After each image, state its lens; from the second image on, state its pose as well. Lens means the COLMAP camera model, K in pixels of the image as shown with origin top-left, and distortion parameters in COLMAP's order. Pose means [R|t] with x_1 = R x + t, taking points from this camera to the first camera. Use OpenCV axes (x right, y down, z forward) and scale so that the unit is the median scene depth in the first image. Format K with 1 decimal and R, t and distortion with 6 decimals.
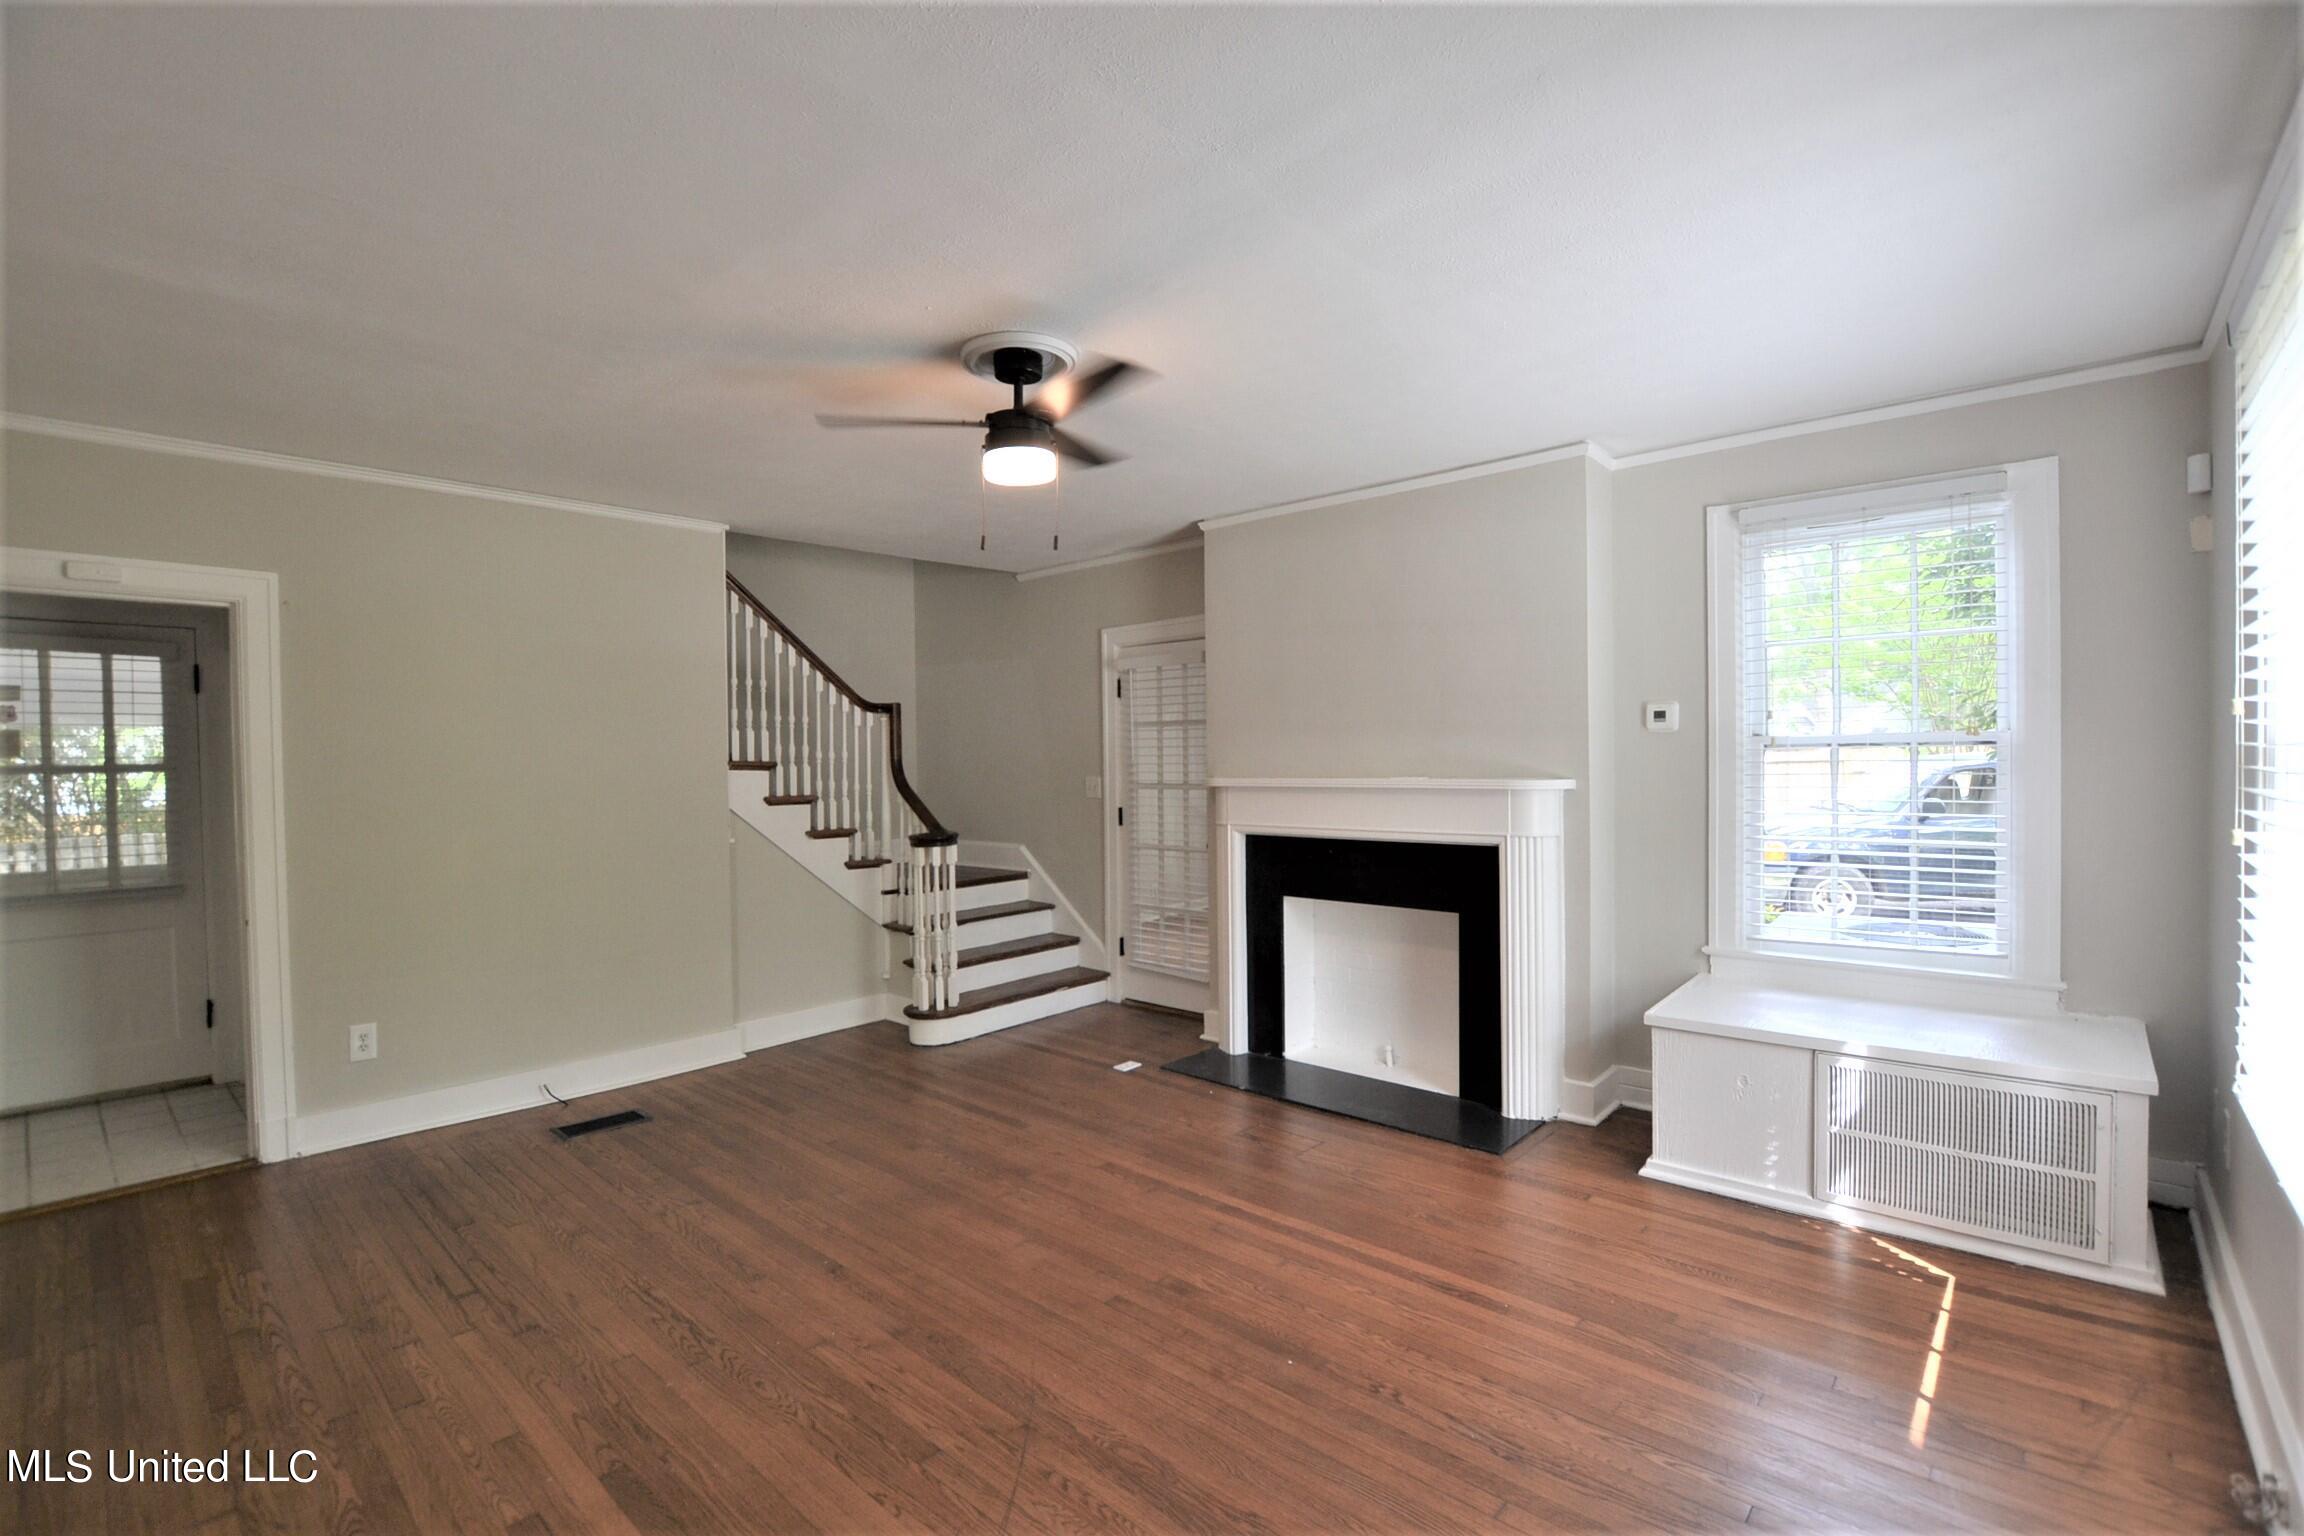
lens RADIAL K [[1033.6, 0, 1149.8], [0, 1033.6, 778.4], [0, 0, 1]] dist [-0.029996, 0.003647]
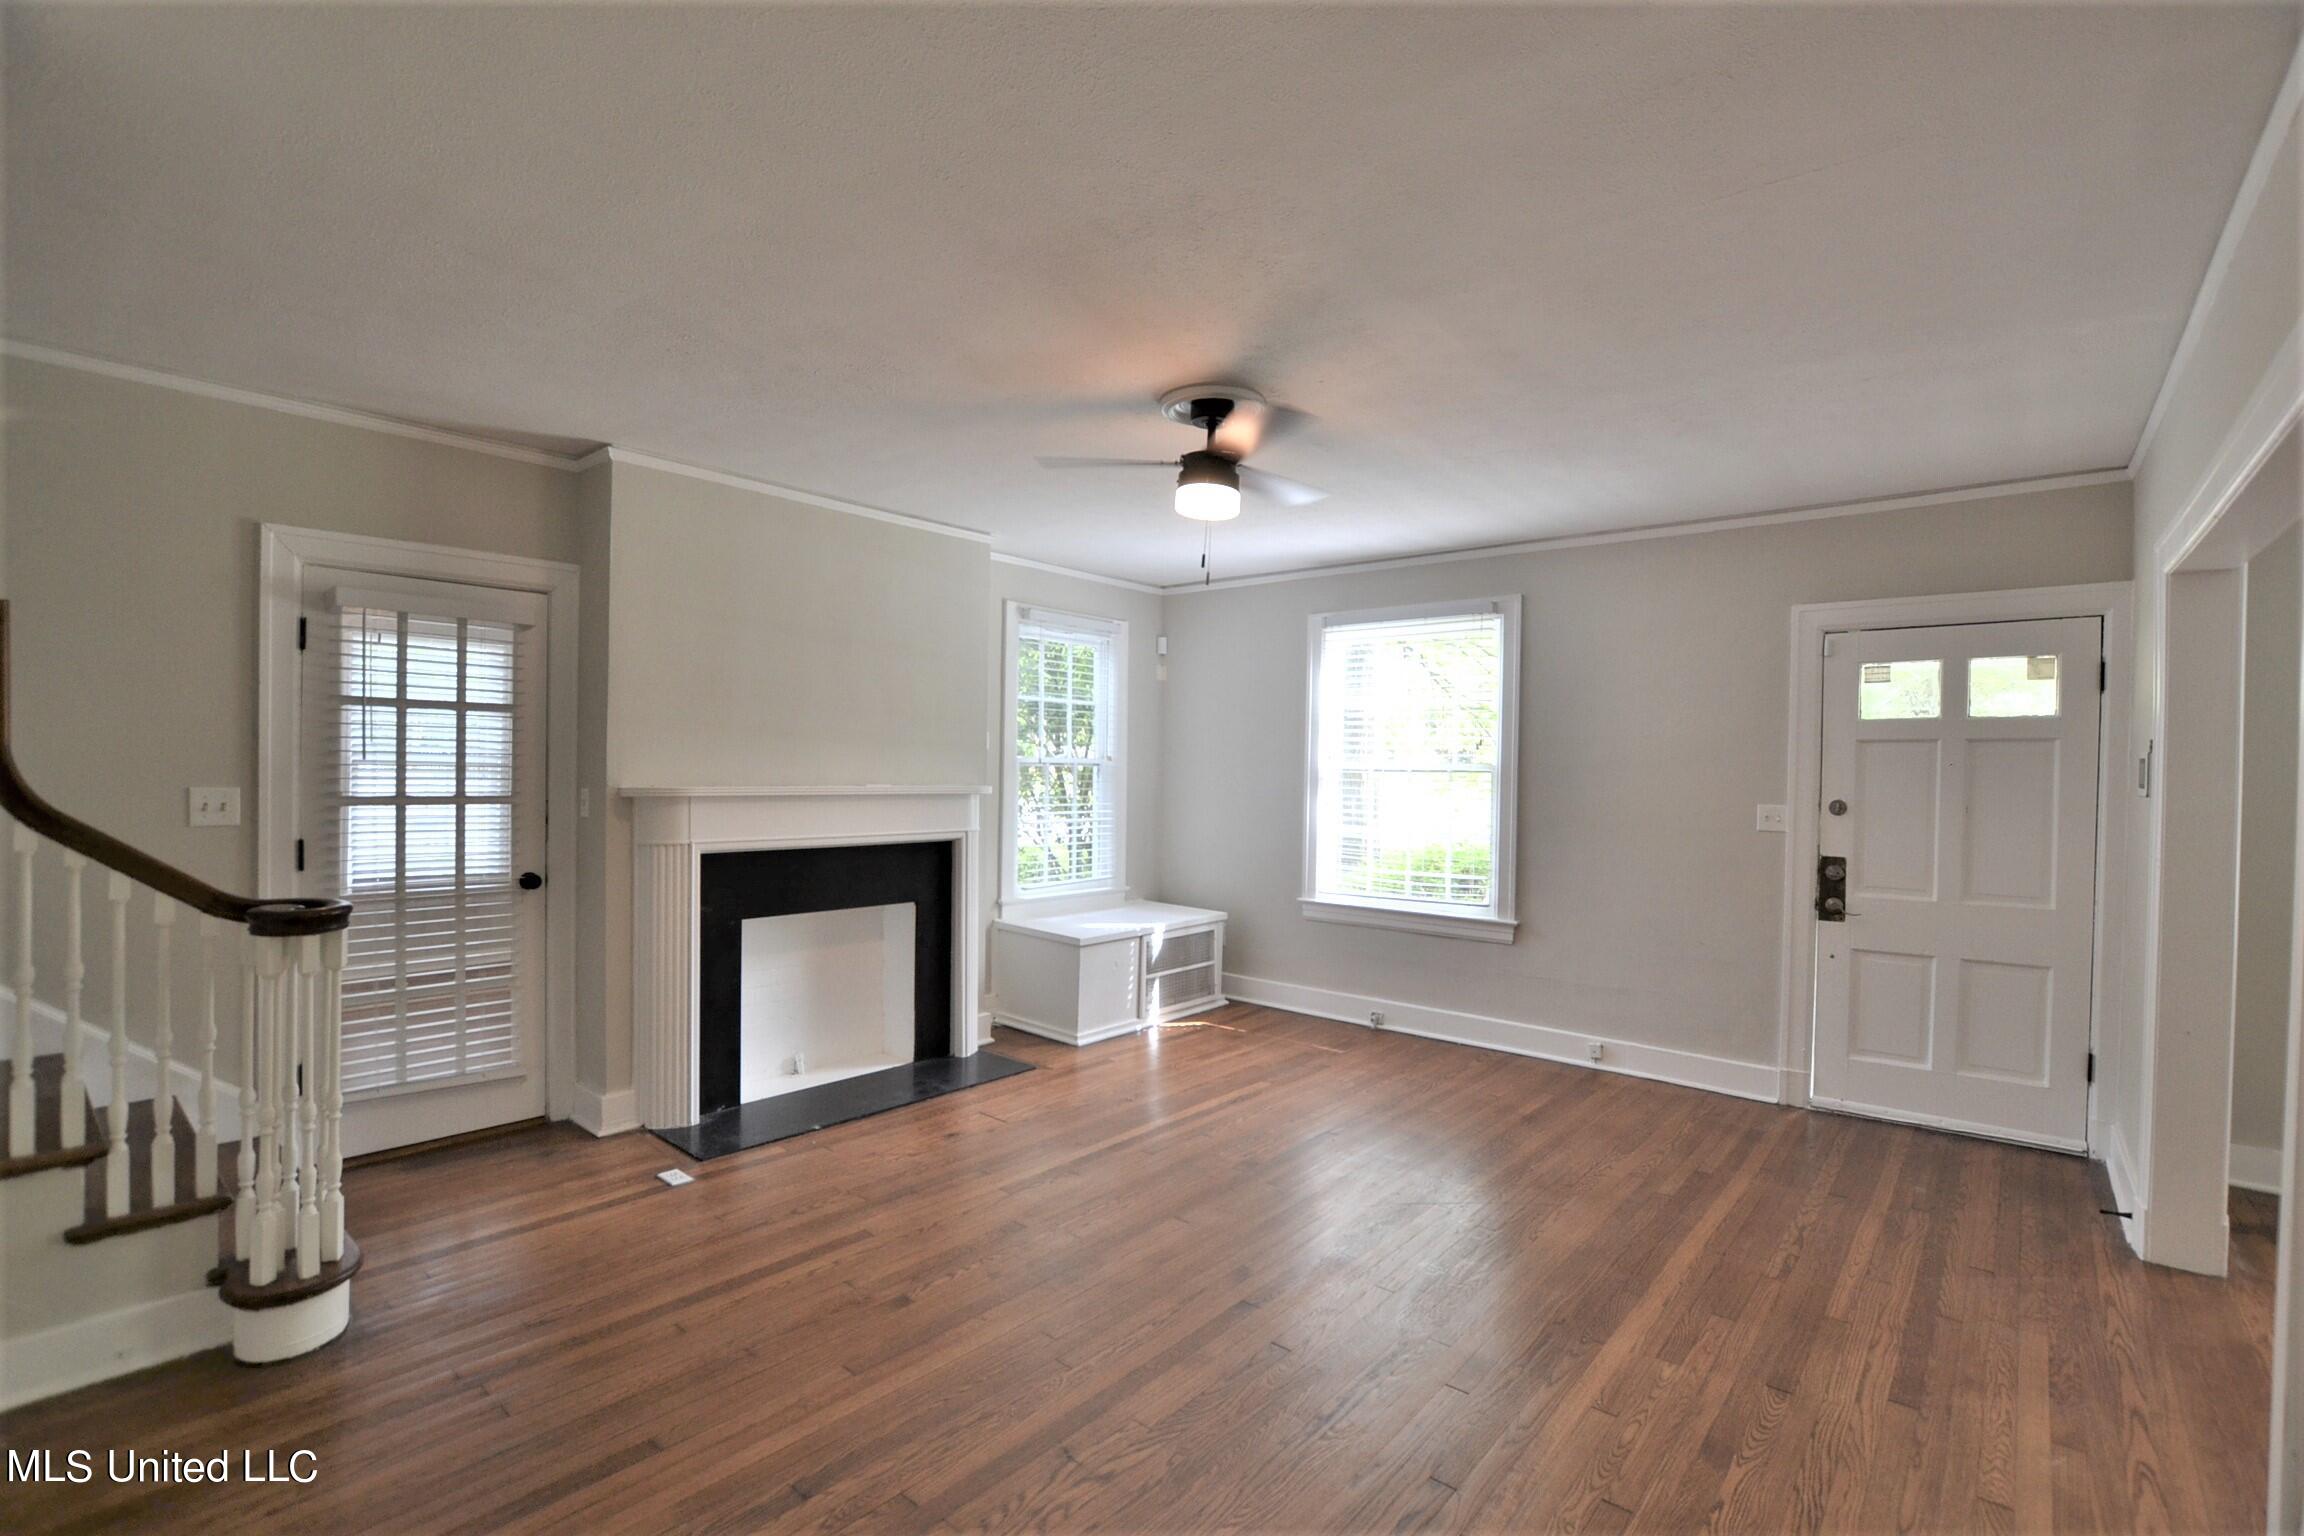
lens RADIAL K [[1033.6, 0, 1150.0], [0, 1033.6, 767.0], [0, 0, 1]] dist [-0.029996, 0.003647]
pose [[-0.030196, 0.014909, 0.999433, -0.908673], [0.006378, 0.999871, -0.014723, -0.001469], [-0.999524, 0.005930, -0.030288, 0.807931]]
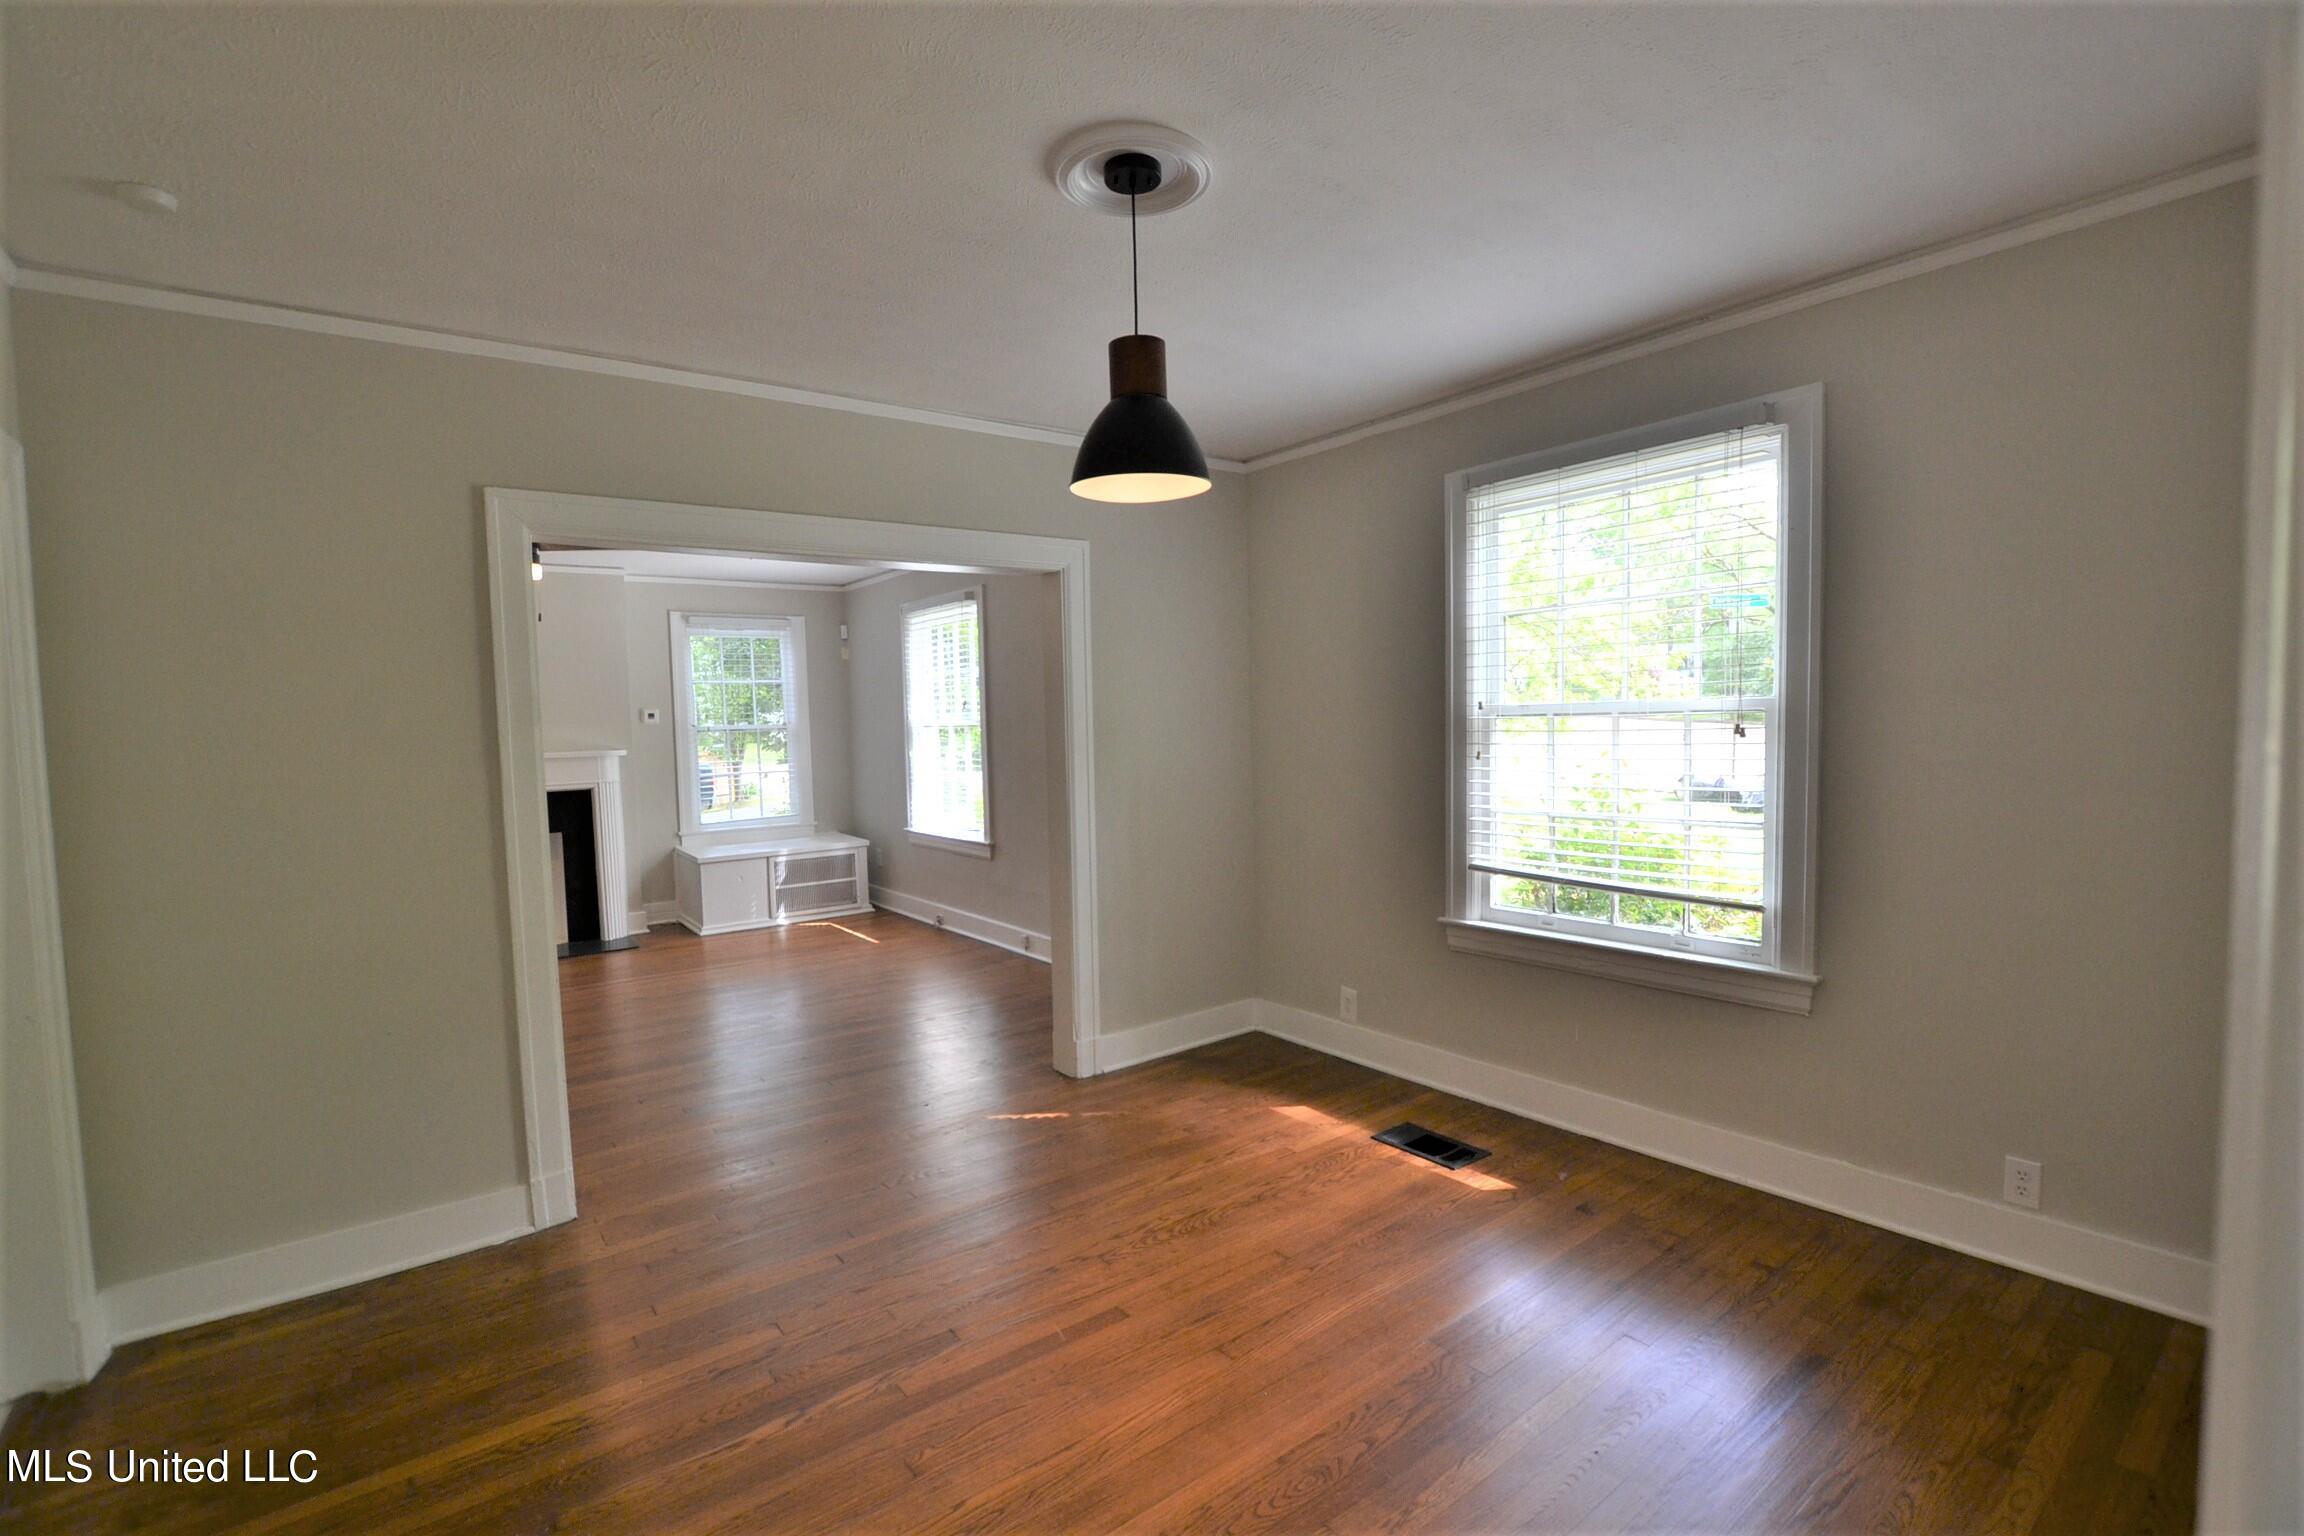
lens RADIAL K [[1033.6, 0, 1143.7], [0, 1033.6, 776.1], [0, 0, 1]] dist [-0.029996, 0.003647]
pose [[0.186052, -0.043980, 0.981555, -1.209594], [0.044057, 0.998366, 0.036383, 0.021989], [-0.981552, 0.036476, 0.187685, -0.256945]]
